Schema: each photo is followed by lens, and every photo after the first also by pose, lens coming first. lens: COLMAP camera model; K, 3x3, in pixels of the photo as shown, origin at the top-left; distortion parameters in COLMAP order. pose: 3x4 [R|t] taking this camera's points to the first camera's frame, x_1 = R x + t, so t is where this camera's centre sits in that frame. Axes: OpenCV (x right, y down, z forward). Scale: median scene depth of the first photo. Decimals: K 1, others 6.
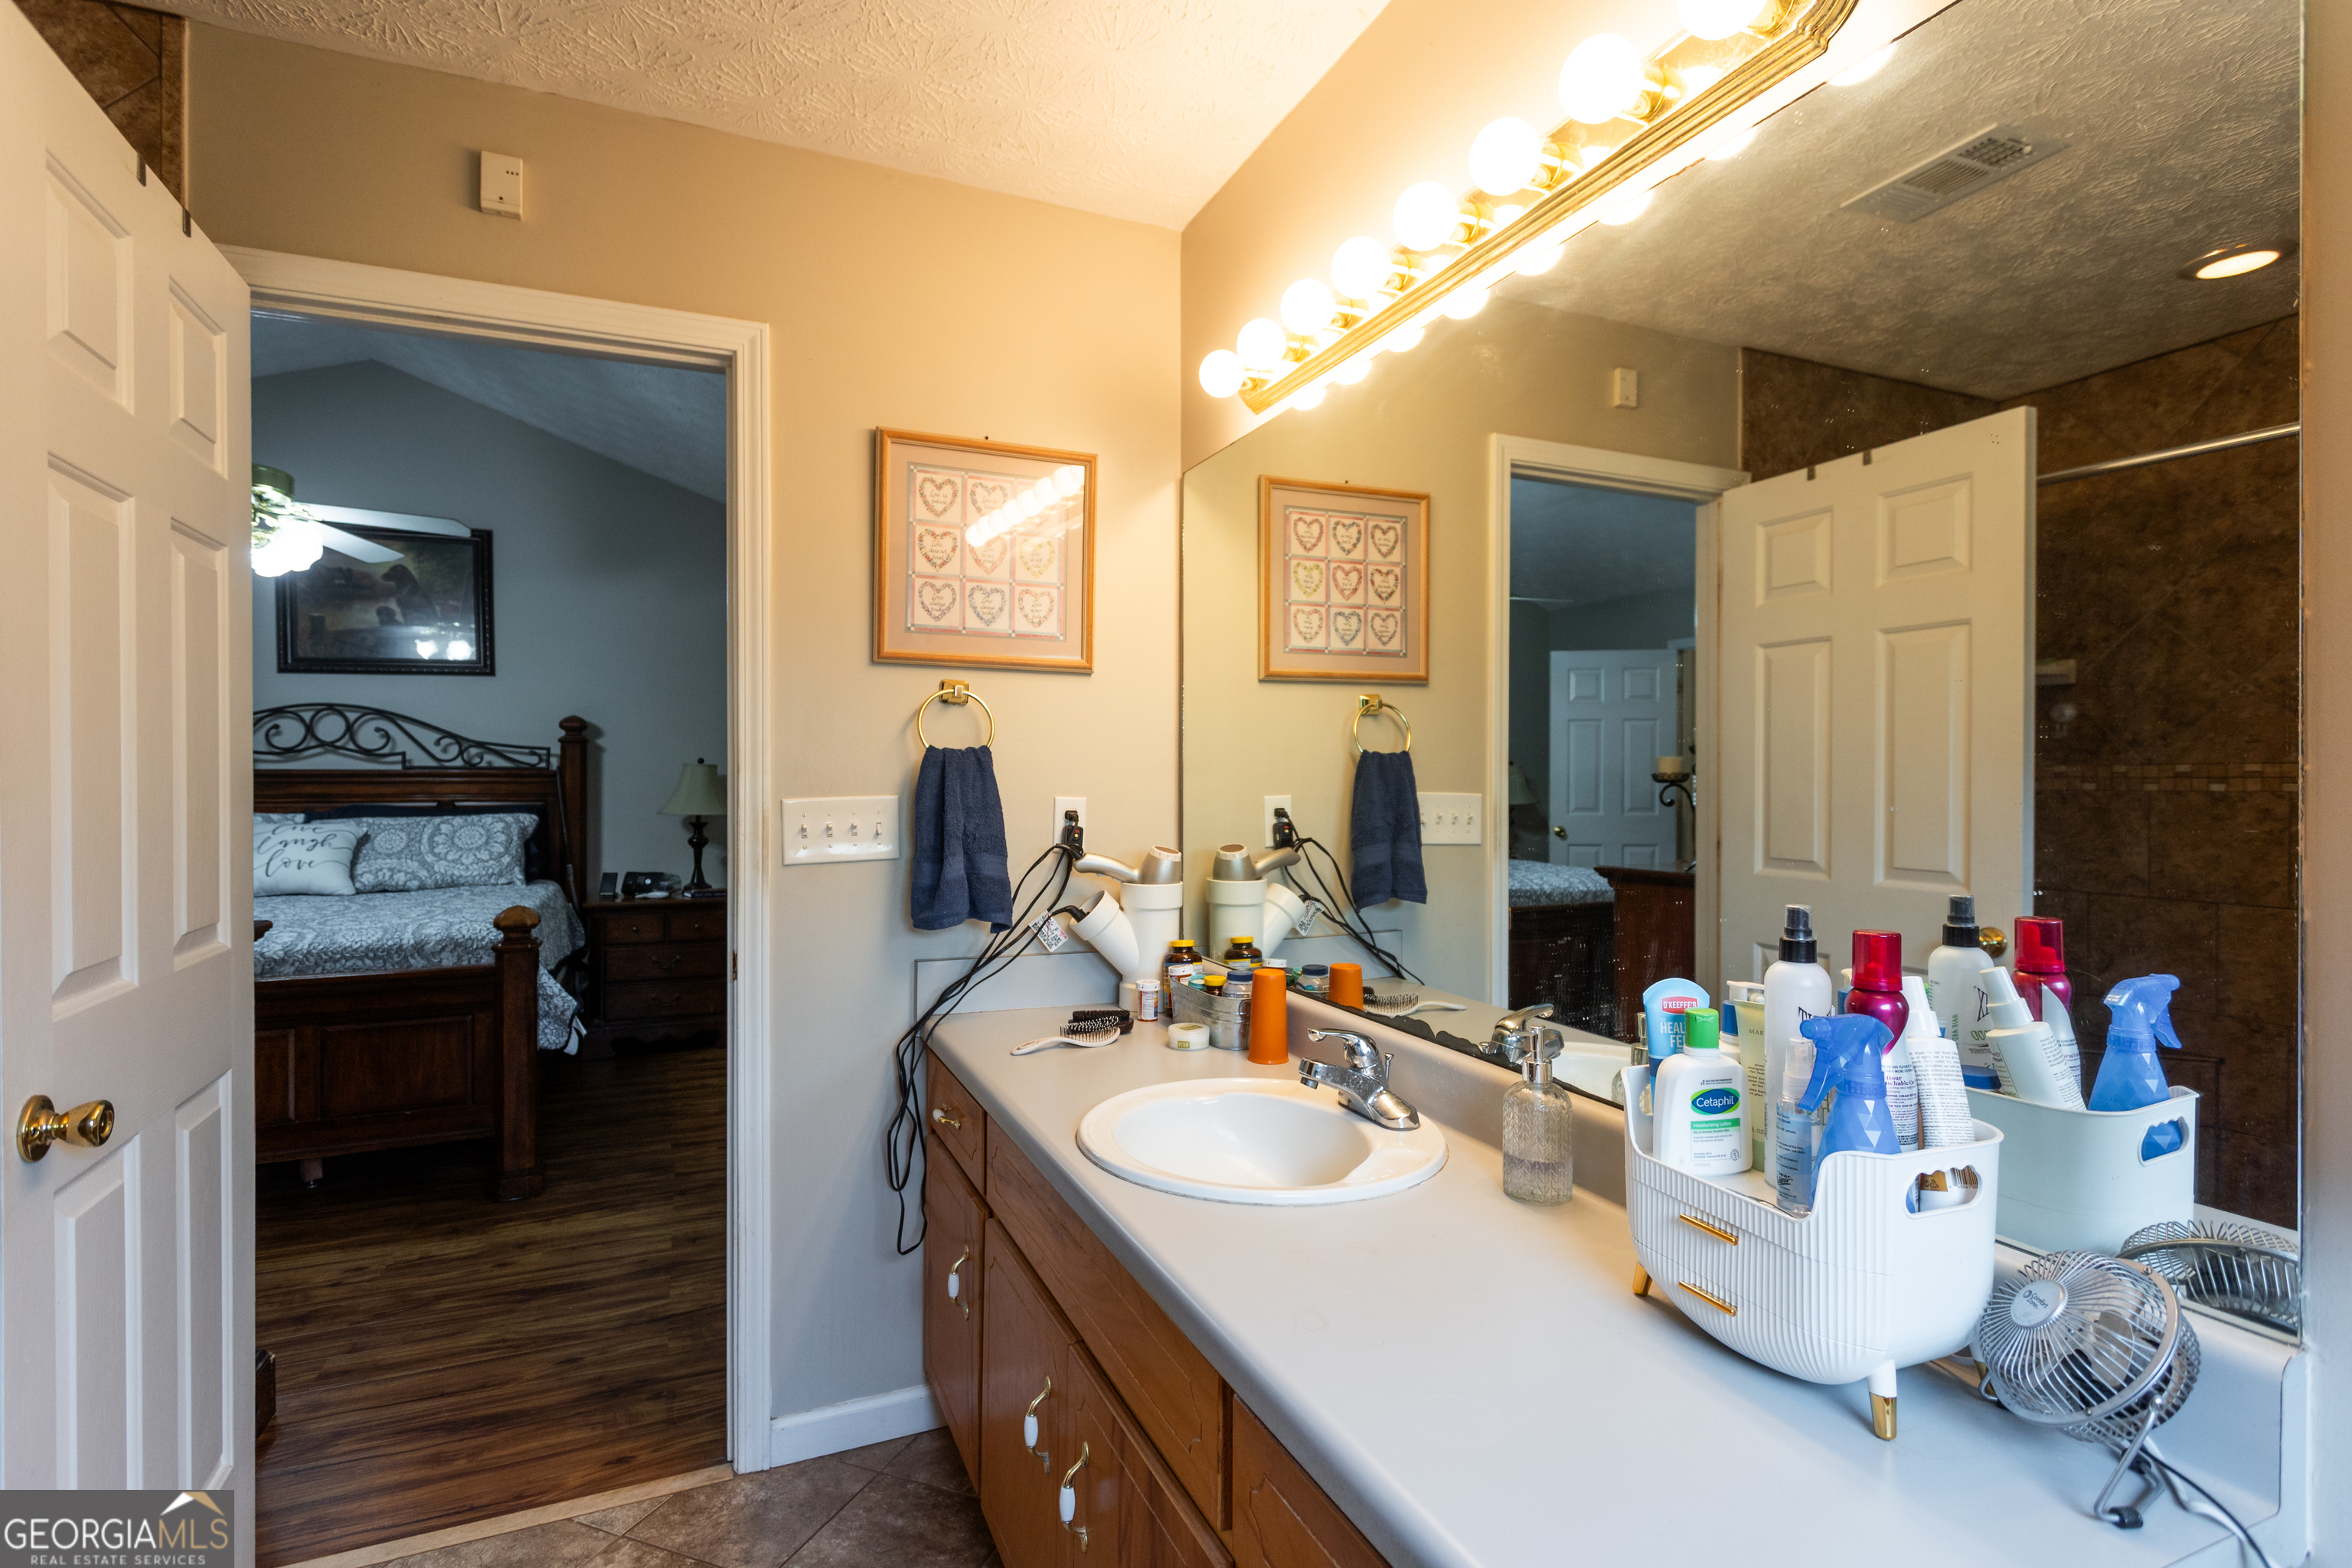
lens RADIAL K [[1132.9, 0, 1129.4], [0, 1132.9, 775.6], [0, 0, 1]] dist [-0.001714, 0.001432]
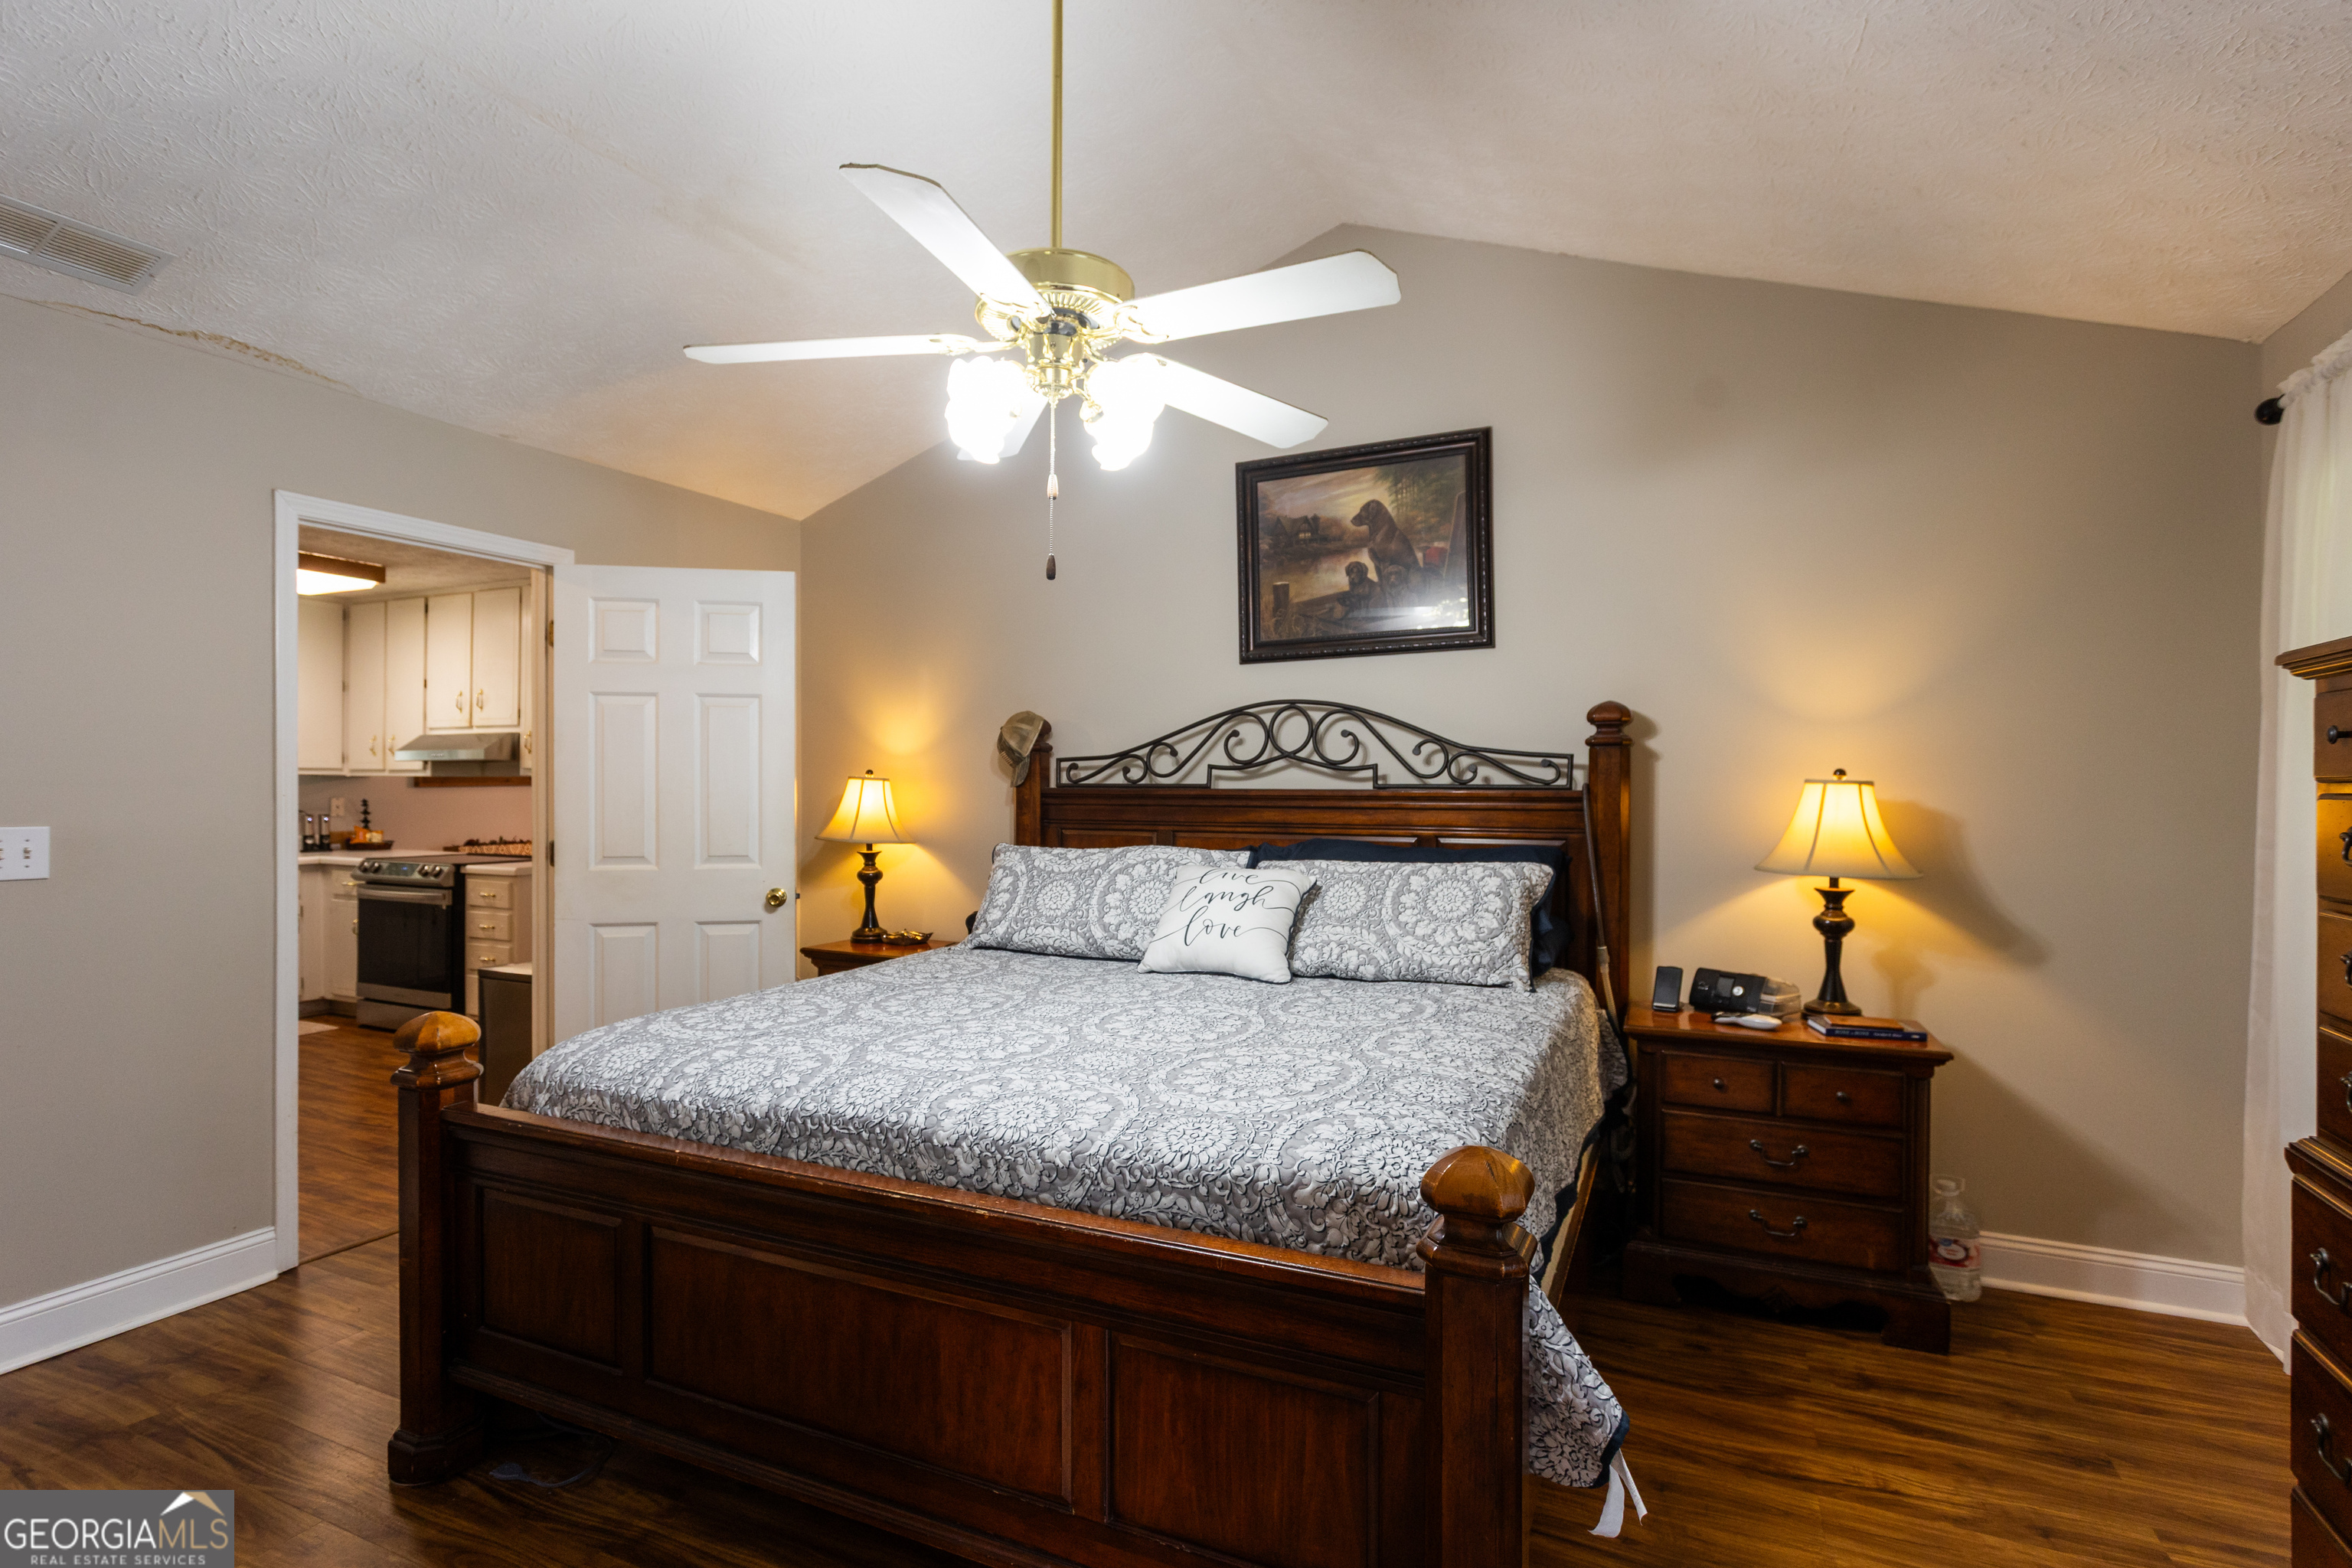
lens RADIAL K [[1132.9, 0, 1168.3], [0, 1132.9, 784.2], [0, 0, 1]] dist [-0.001714, 0.001432]
pose [[0.678616, -0.000505, -0.734493, -0.215110], [-0.000911, 0.999998, -0.001529, -0.007357], [0.734493, 0.001707, 0.678614, 0.434321]]
